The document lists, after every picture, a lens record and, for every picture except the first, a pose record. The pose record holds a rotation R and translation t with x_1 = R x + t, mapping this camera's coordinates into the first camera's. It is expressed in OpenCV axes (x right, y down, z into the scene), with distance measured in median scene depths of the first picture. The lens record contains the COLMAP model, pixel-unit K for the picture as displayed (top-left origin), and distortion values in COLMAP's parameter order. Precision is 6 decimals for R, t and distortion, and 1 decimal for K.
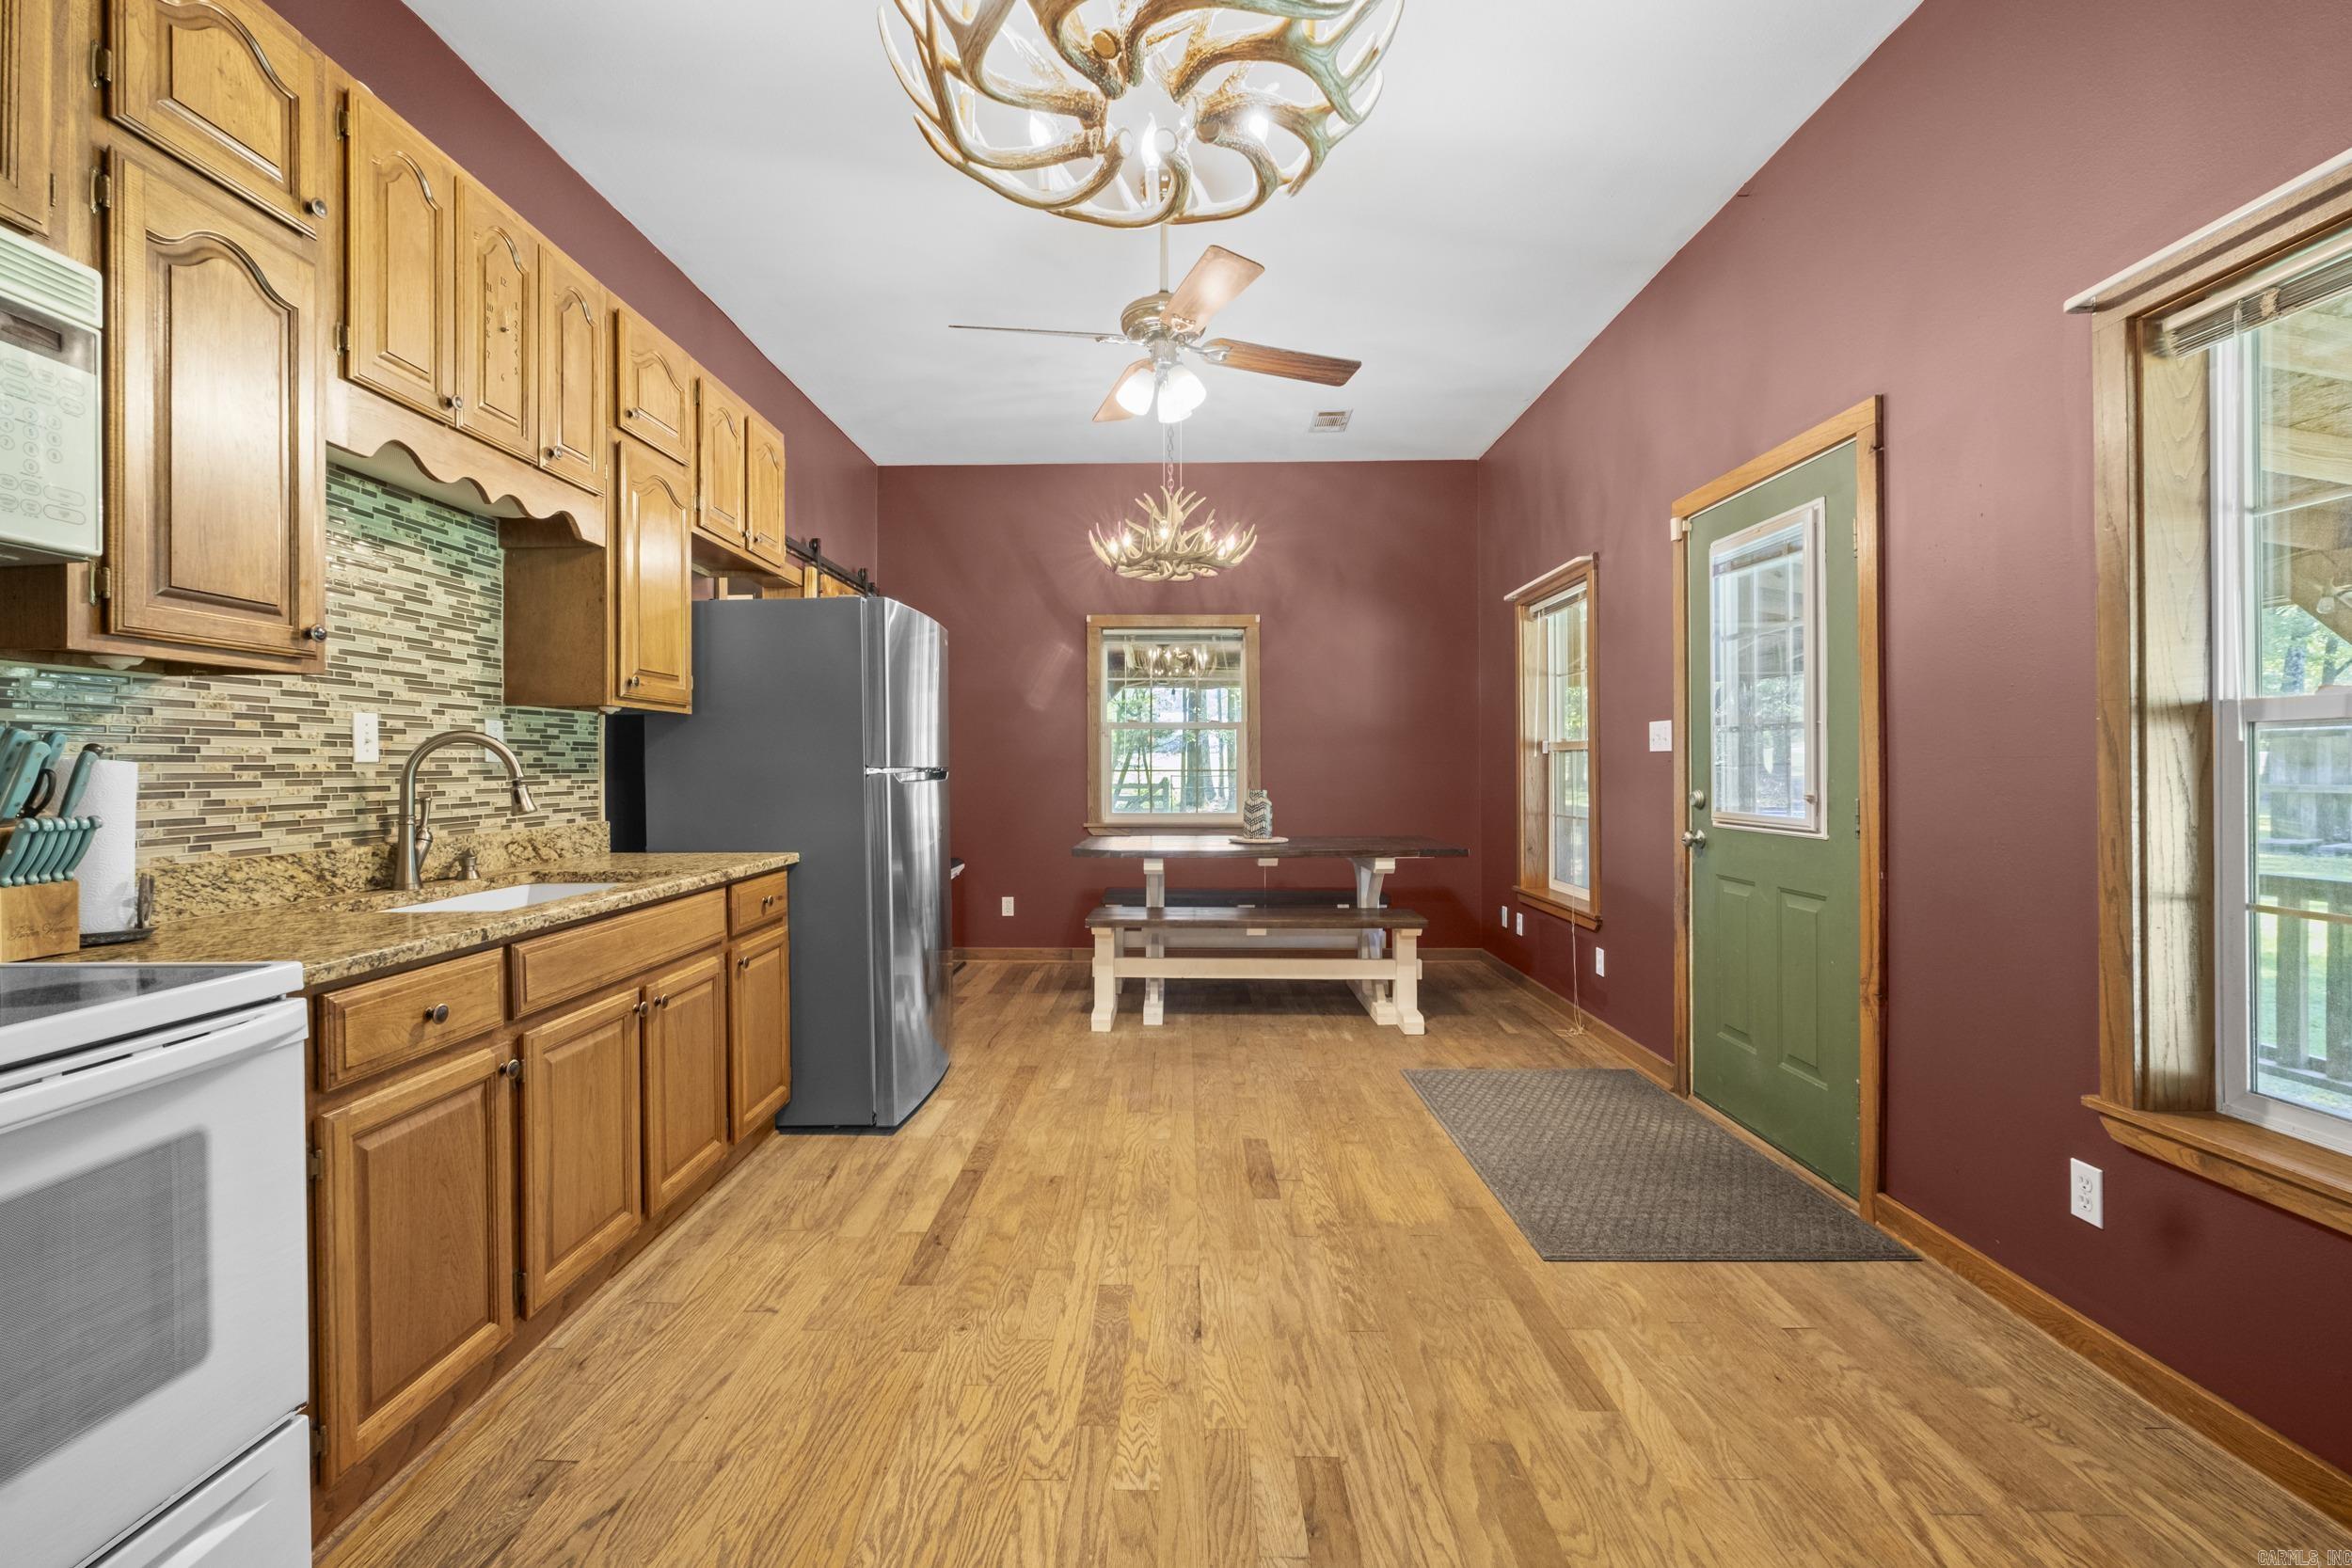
lens RADIAL K [[1022.6, 0, 1170.5], [0, 1022.6, 767.0], [0, 0, 1]] dist [-0.008159, 0.000390]
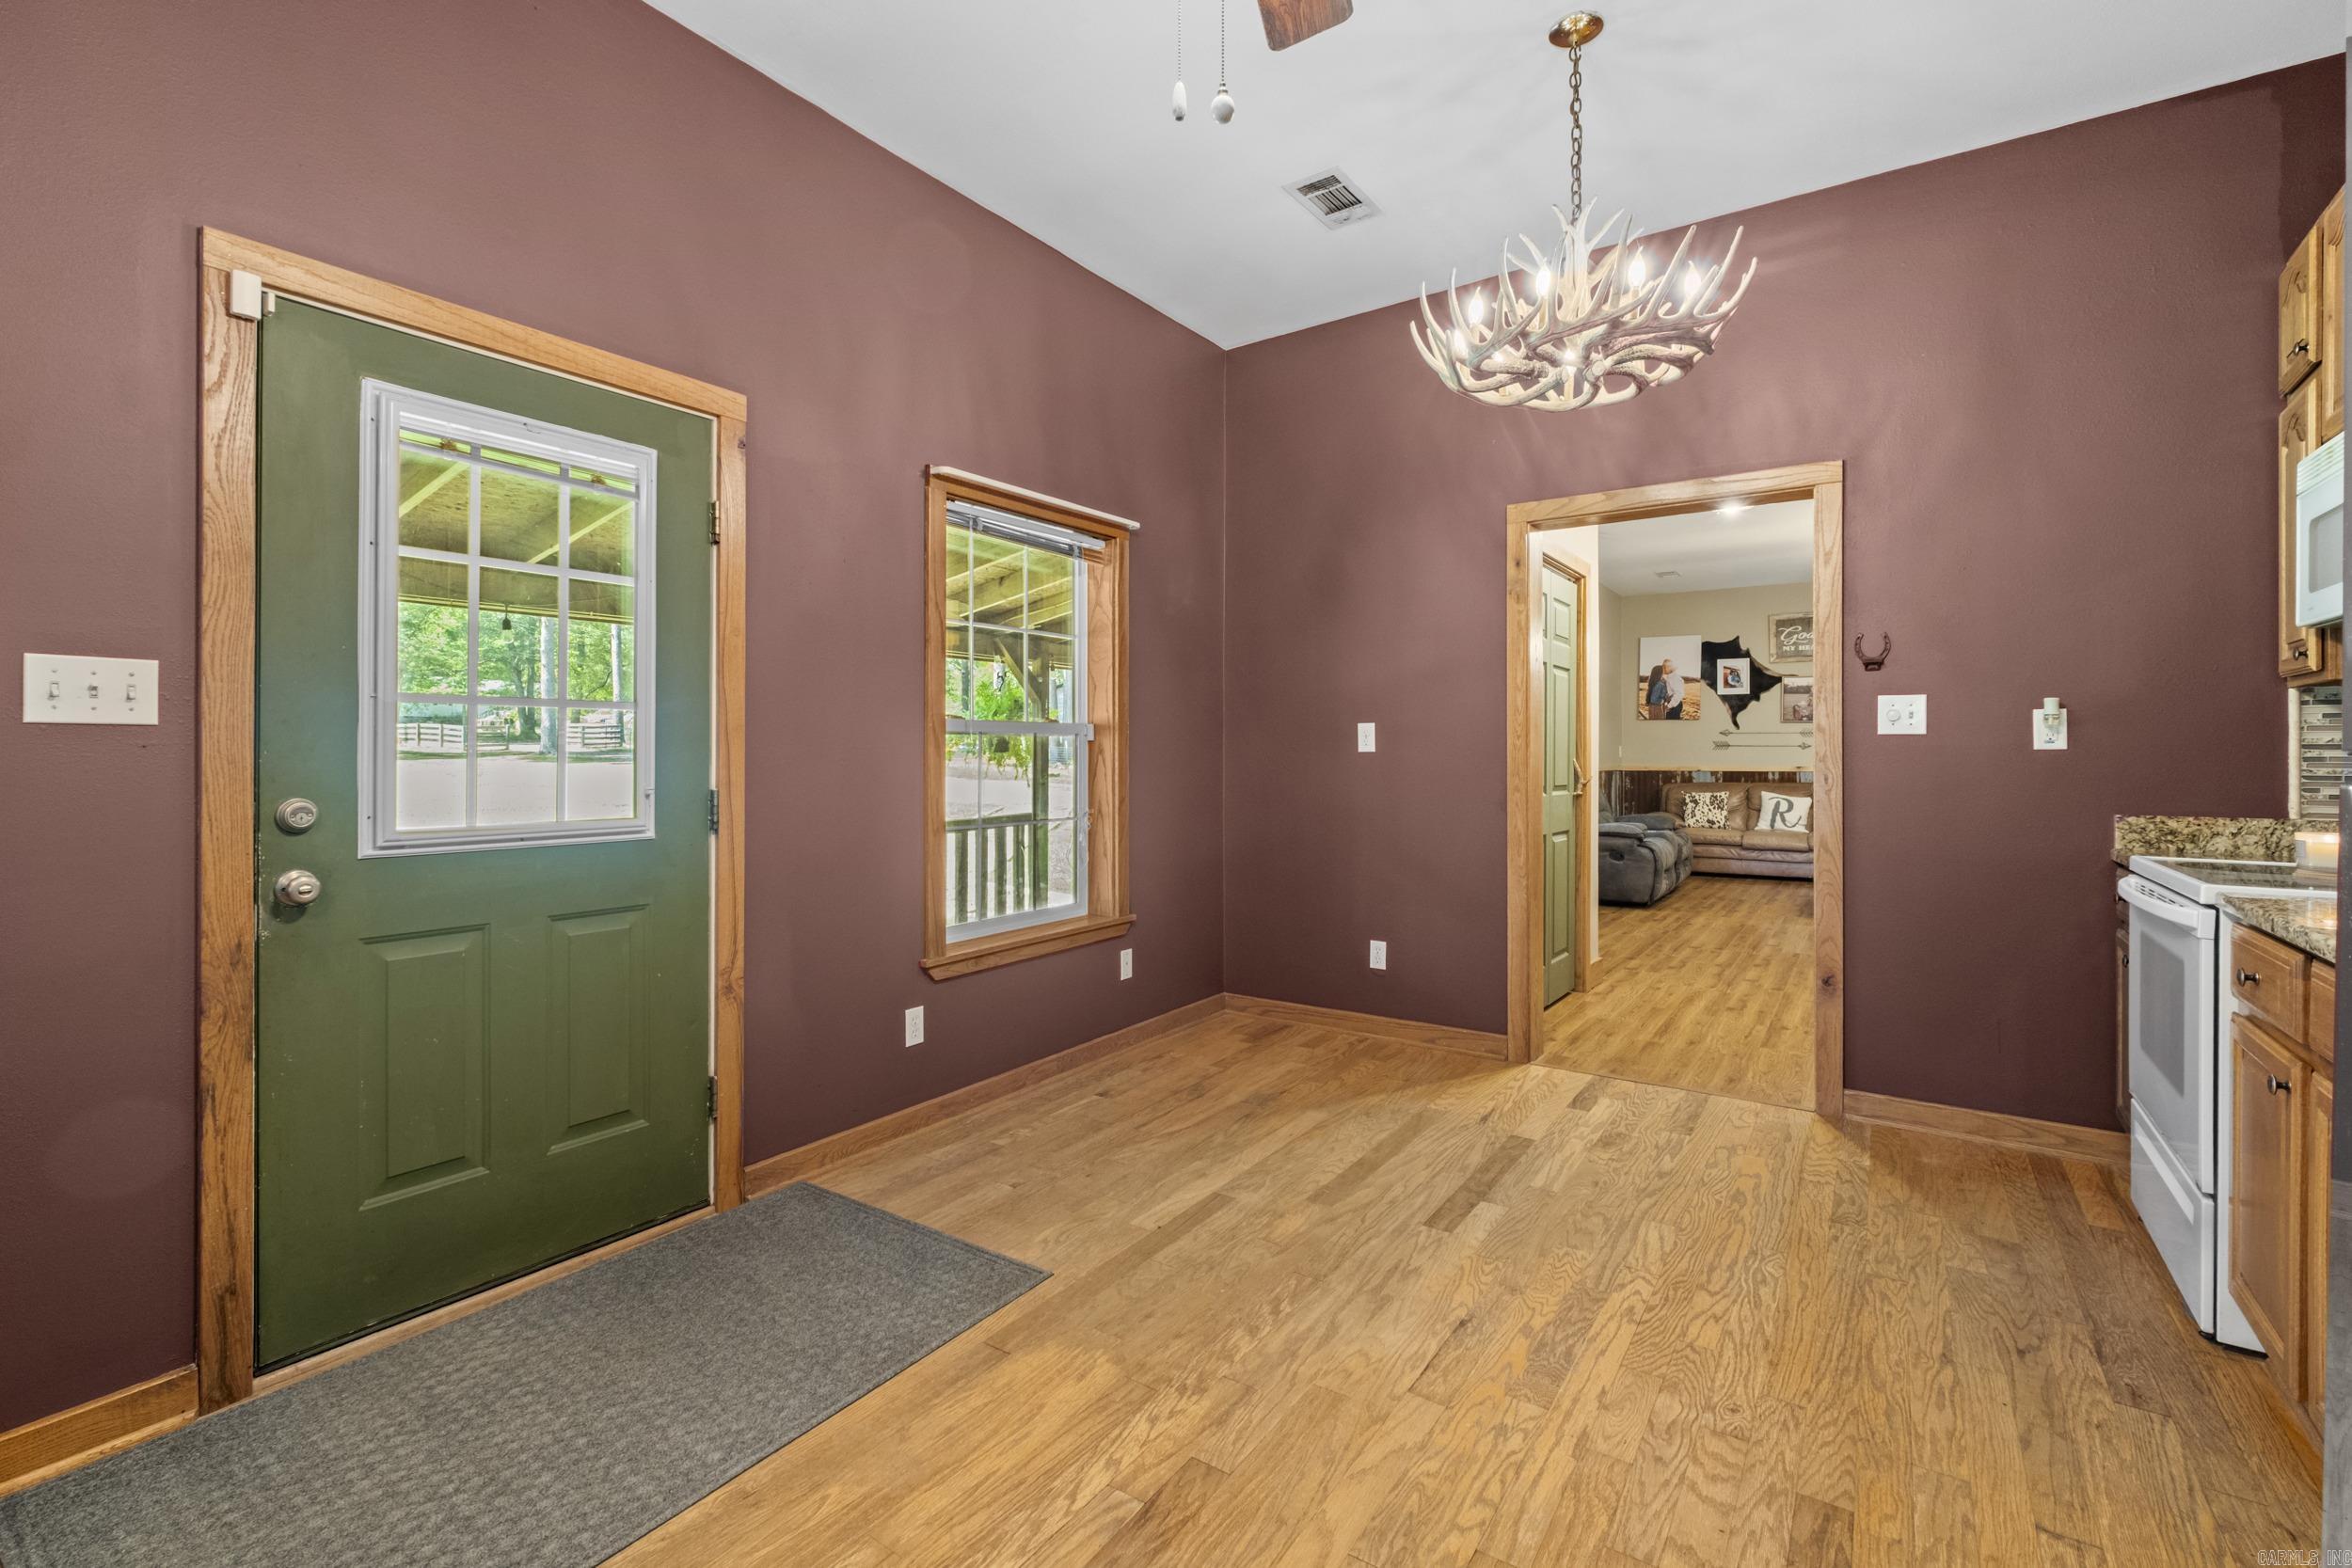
lens RADIAL K [[1022.6, 0, 1164.0], [0, 1022.6, 752.6], [0, 0, 1]] dist [-0.008159, 0.000390]
pose [[-0.823230, 0.004392, 0.567691, -0.227542], [0.004216, 0.999990, -0.001624, -0.000191], [-0.567693, 0.001057, -0.823240, 1.507835]]
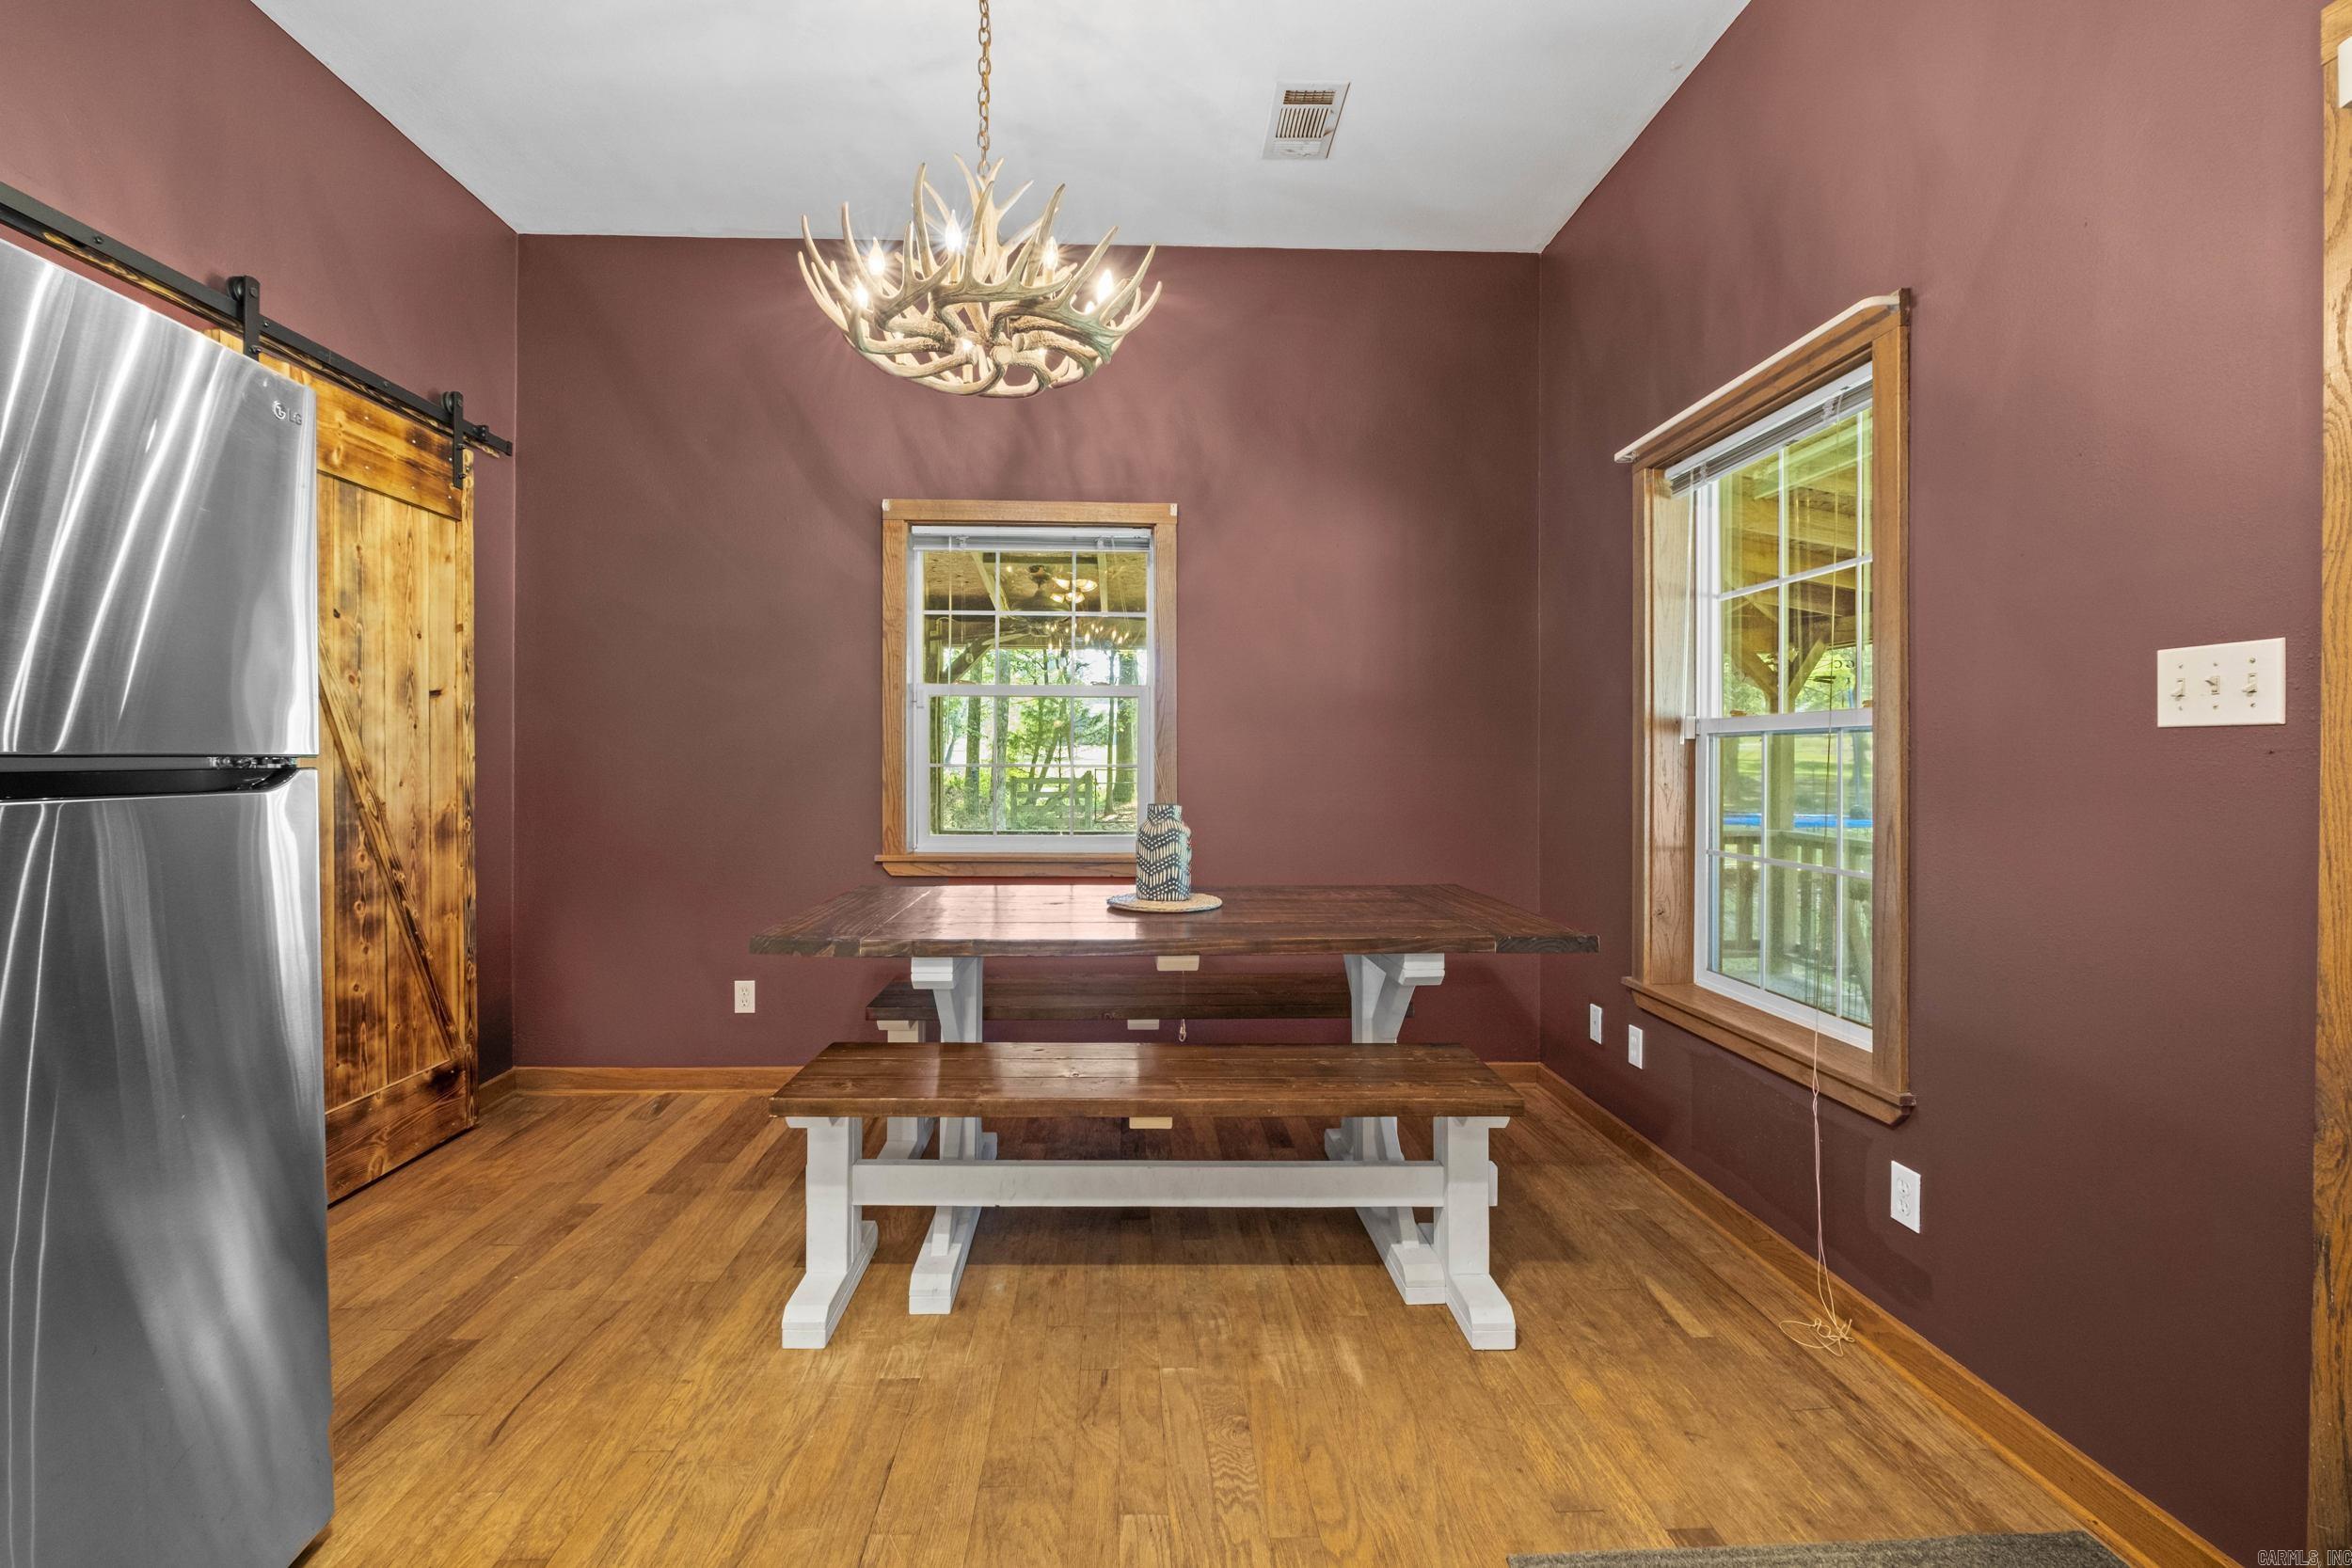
lens RADIAL K [[1022.6, 0, 1161.9], [0, 1022.6, 763.5], [0, 0, 1]] dist [-0.008159, 0.000390]
pose [[0.998523, 0.005846, 0.054019, 0.103559], [-0.006039, 0.999976, 0.003396, -0.000961], [-0.053998, -0.003717, 0.998534, 0.888339]]
